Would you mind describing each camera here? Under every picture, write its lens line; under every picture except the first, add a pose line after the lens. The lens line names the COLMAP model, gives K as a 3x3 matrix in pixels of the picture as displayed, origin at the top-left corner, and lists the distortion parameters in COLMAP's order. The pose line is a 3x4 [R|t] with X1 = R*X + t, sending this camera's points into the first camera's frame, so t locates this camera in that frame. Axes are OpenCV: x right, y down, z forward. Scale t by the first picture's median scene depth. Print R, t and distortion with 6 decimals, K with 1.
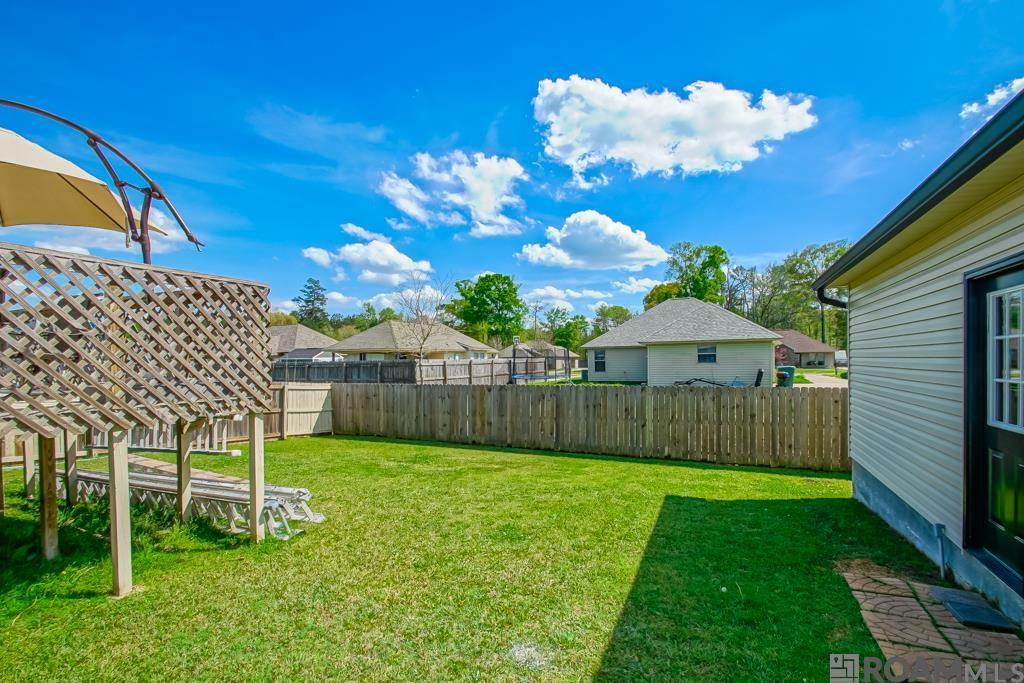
lens RADIAL K [[477.0, 0, 509.3], [0, 477.0, 344.4], [0, 0, 1]] dist [-0.000732, -0.000211]
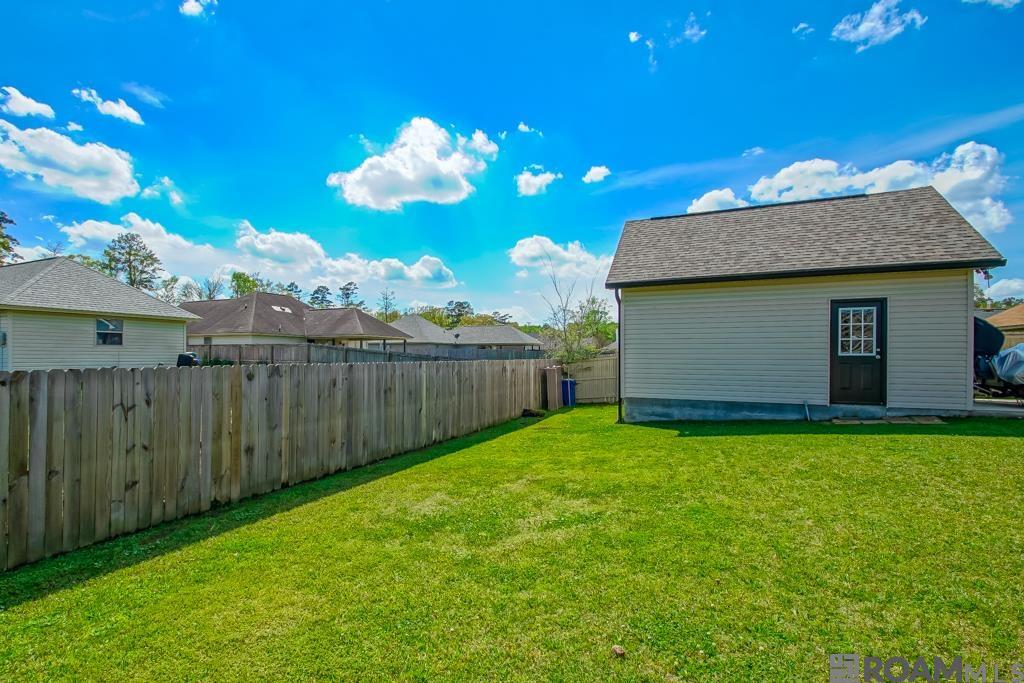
lens RADIAL K [[477.0, 0, 509.3], [0, 477.0, 344.4], [0, 0, 1]] dist [-0.000732, -0.000211]
pose [[0.046418, 0.031831, 0.998415, -0.484203], [-0.037747, 0.998834, -0.030090, 0.069469], [-0.998209, -0.036291, 0.047566, 0.734220]]
